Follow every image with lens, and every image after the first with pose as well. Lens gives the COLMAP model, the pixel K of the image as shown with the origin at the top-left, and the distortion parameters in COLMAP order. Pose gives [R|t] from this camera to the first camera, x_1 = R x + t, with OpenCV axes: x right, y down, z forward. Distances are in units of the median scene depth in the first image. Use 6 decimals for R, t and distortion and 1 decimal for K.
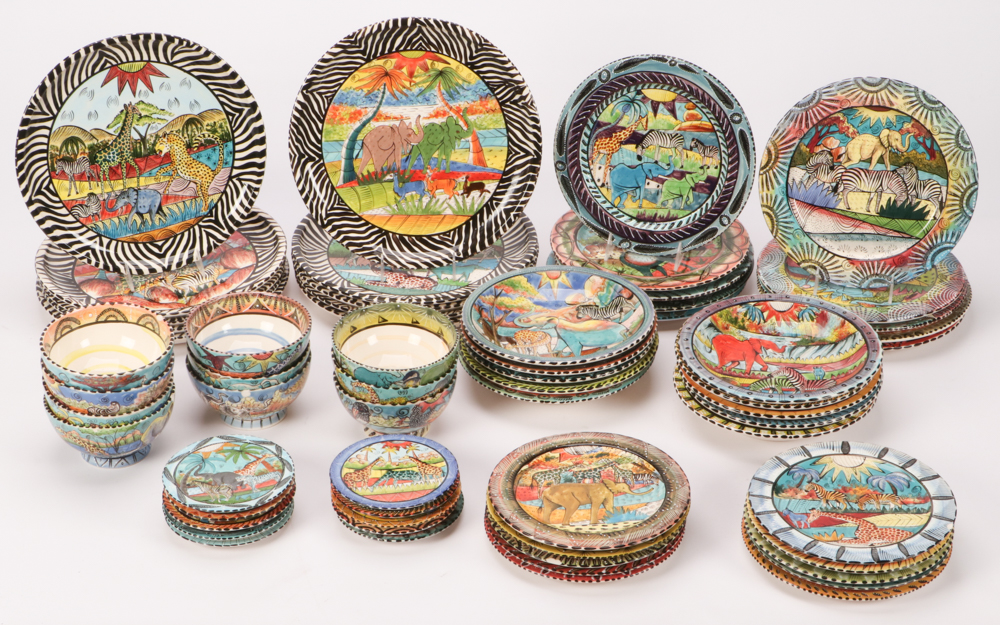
lens RADIAL K [[2098.7, 0, 501.4], [0, 2098.7, 315.6], [0, 0, 1]] dist [0.254863, 0.000000]
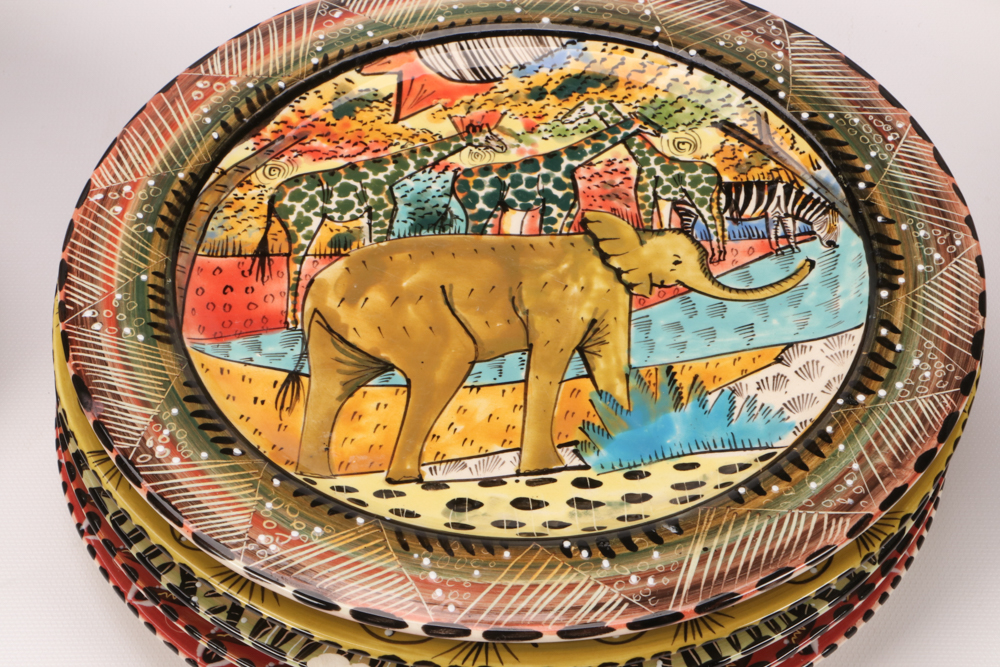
lens RADIAL K [[3317.7, 0, 499.1], [0, 3317.7, 333.6], [0, 0, 1]] dist [0.179909, 0.000000]
pose [[0.999956, -0.009276, 0.001356, 0.038999], [0.008506, 0.958573, 0.284720, -0.010100], [-0.003941, -0.284696, 0.958610, 0.668038]]
